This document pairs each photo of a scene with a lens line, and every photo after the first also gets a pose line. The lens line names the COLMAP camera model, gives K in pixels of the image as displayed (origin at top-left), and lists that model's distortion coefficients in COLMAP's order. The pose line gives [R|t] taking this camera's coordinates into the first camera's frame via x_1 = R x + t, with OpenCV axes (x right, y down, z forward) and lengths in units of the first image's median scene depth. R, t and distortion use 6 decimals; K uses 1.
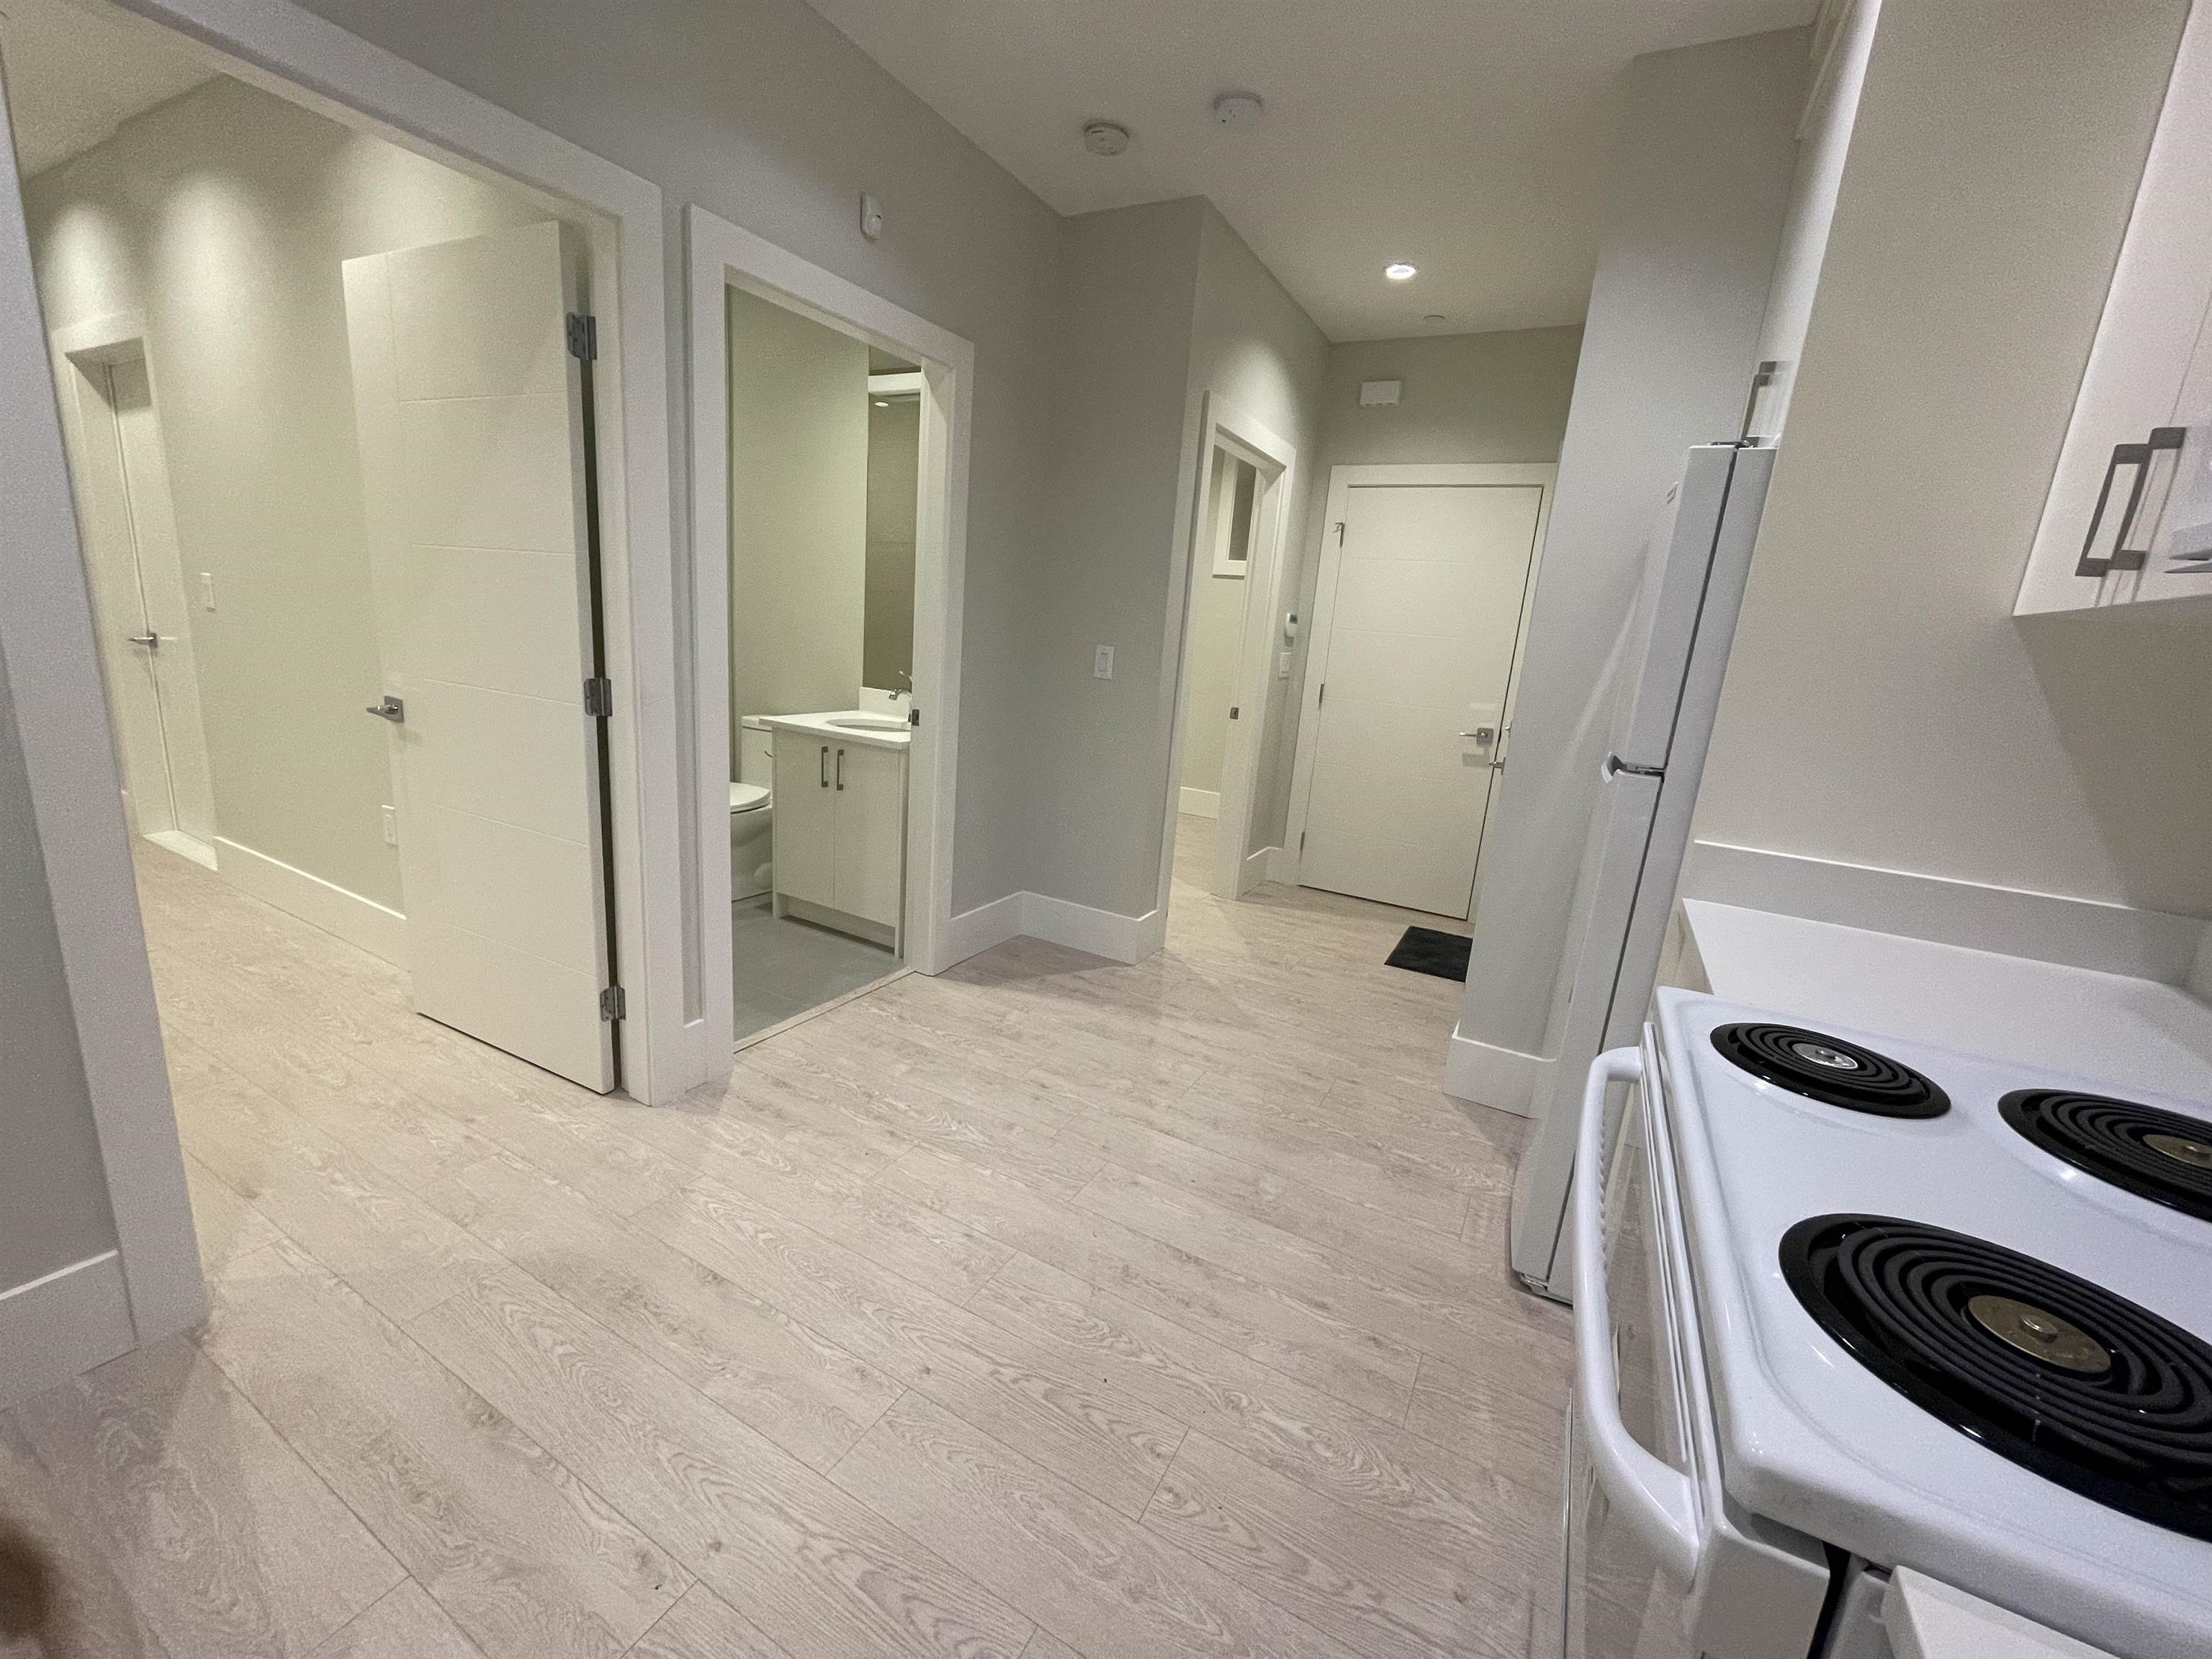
lens RADIAL K [[893.3, 0, 1109.5], [0, 893.3, 822.2], [0, 0, 1]] dist [-0.004548, 0.000322]
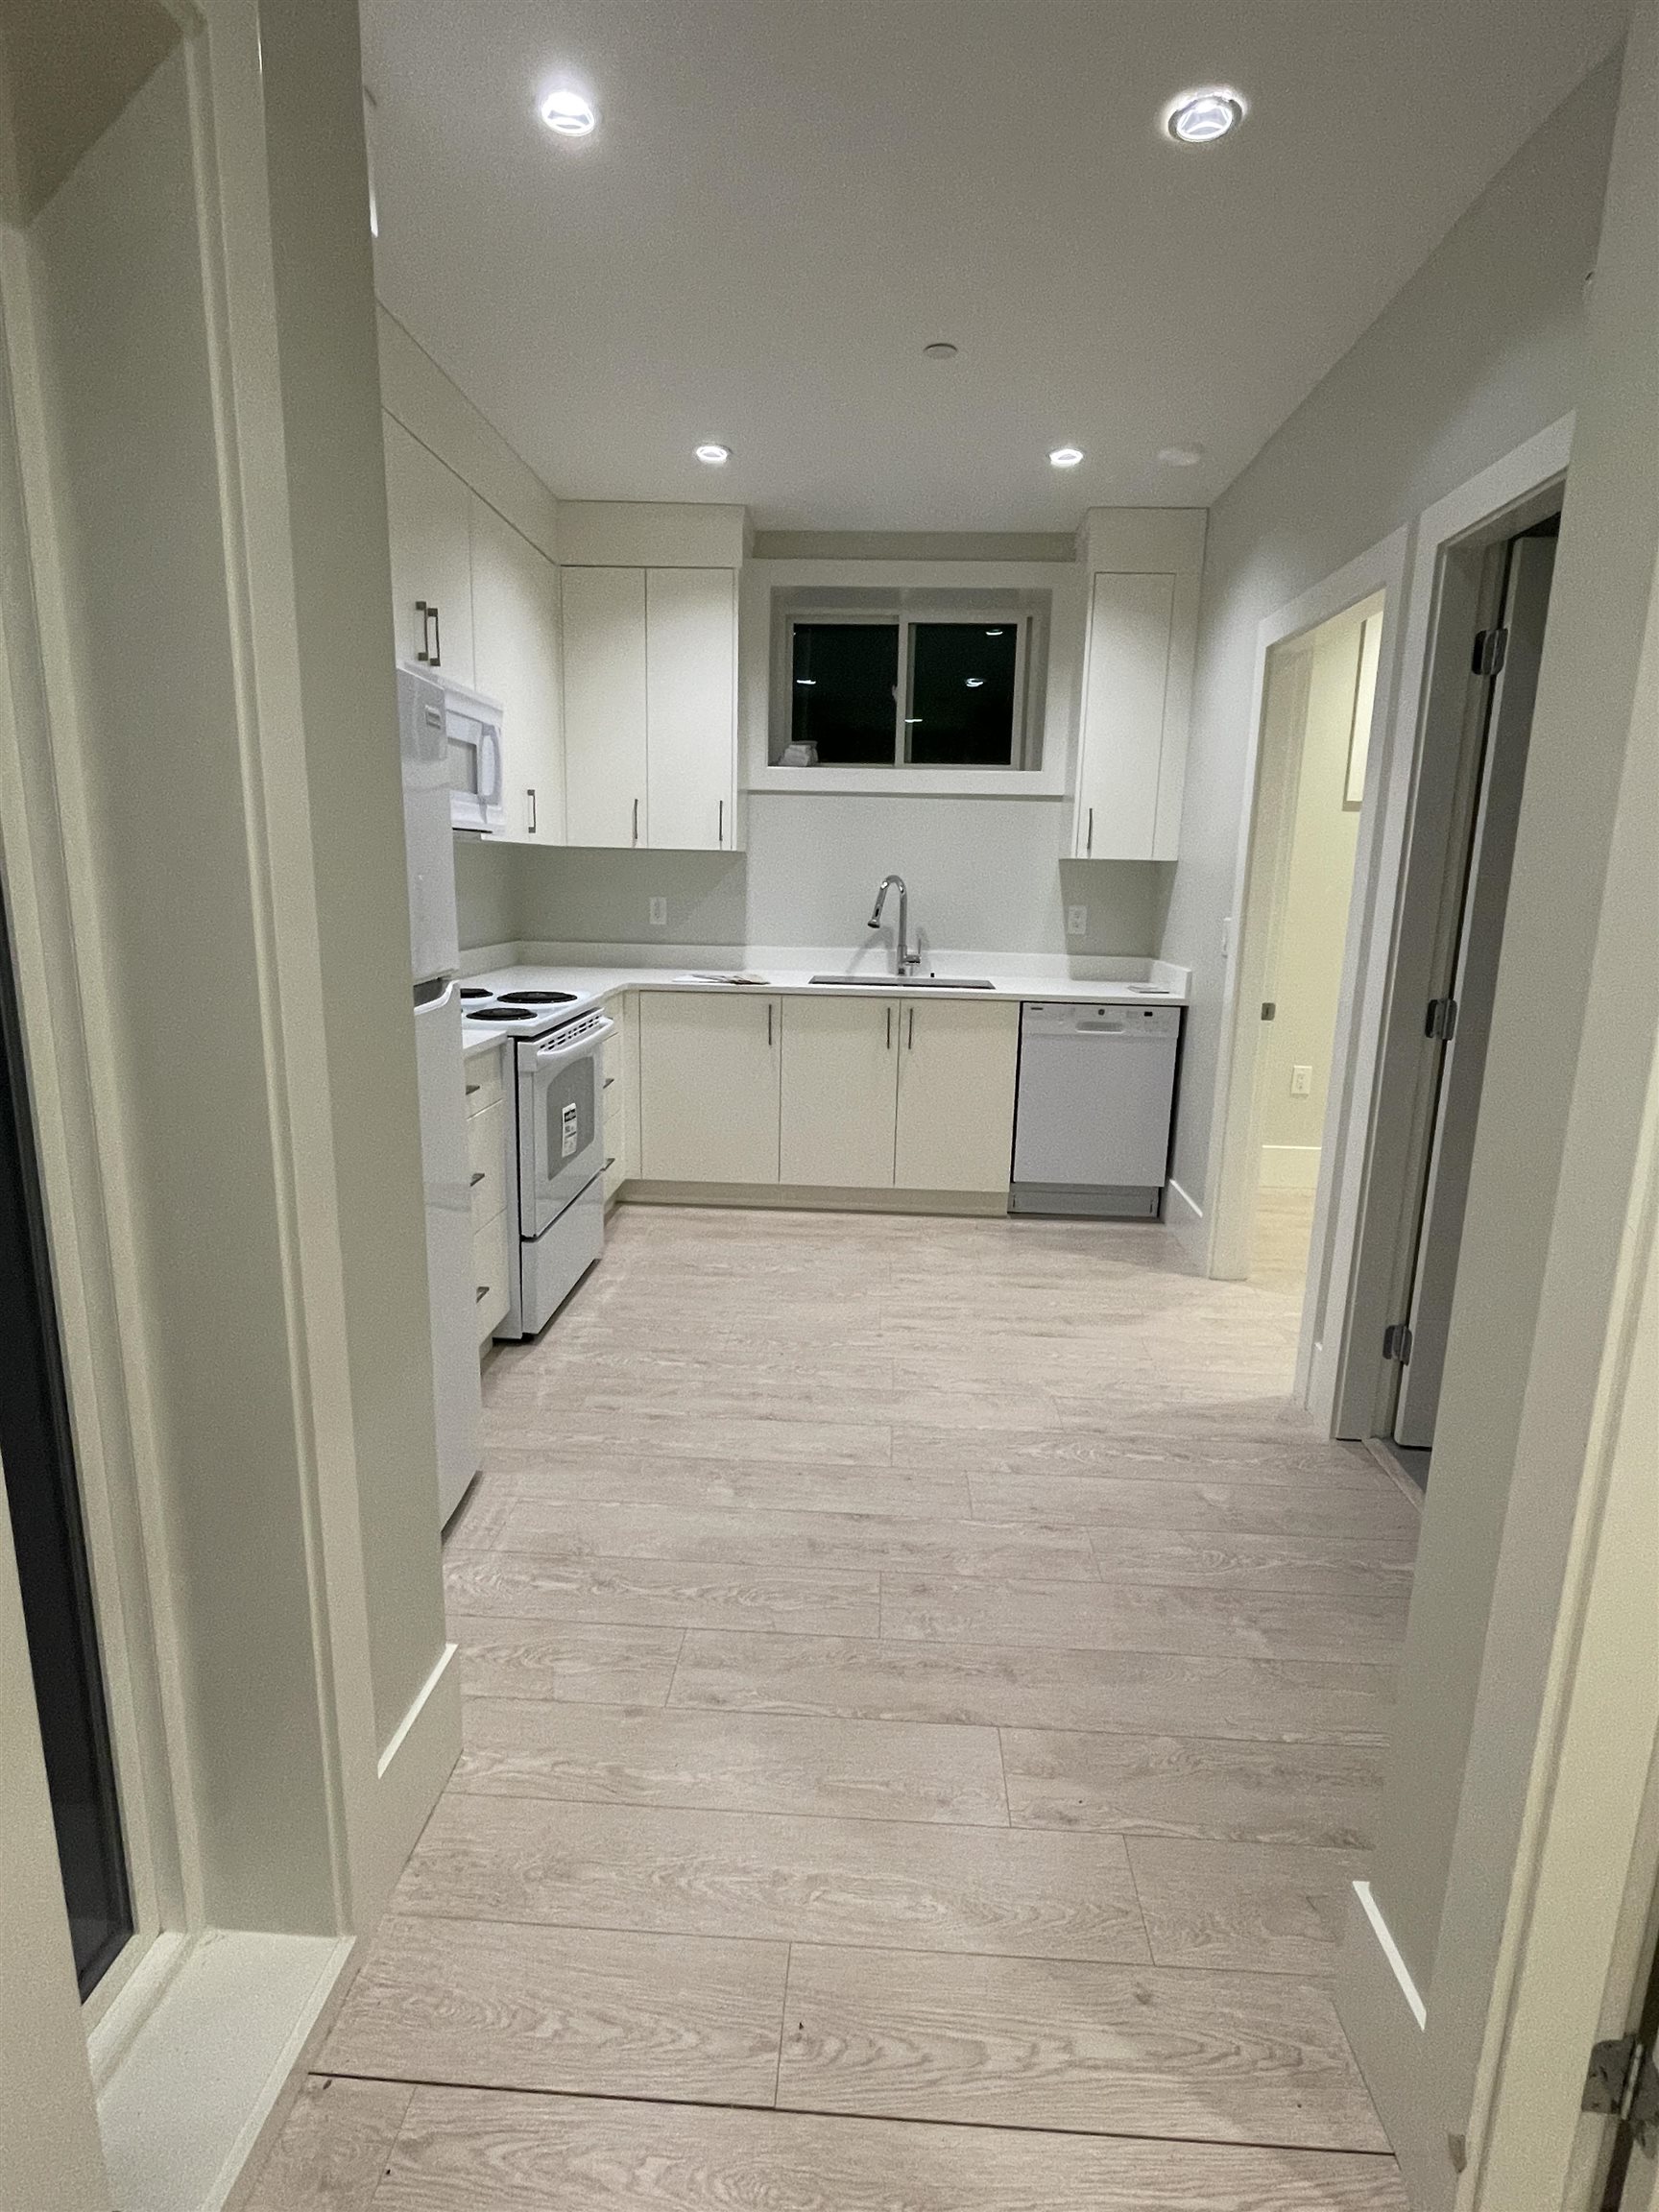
lens RADIAL K [[1116.3, 0, 826.0], [0, 1116.3, 1098.3], [0, 0, 1]] dist [-0.000362, -0.001318]
pose [[-0.899511, -0.008785, -0.436809, 0.767322], [-0.183176, 0.915264, 0.358802, -0.502390], [0.396644, 0.402759, -0.824899, 2.389709]]
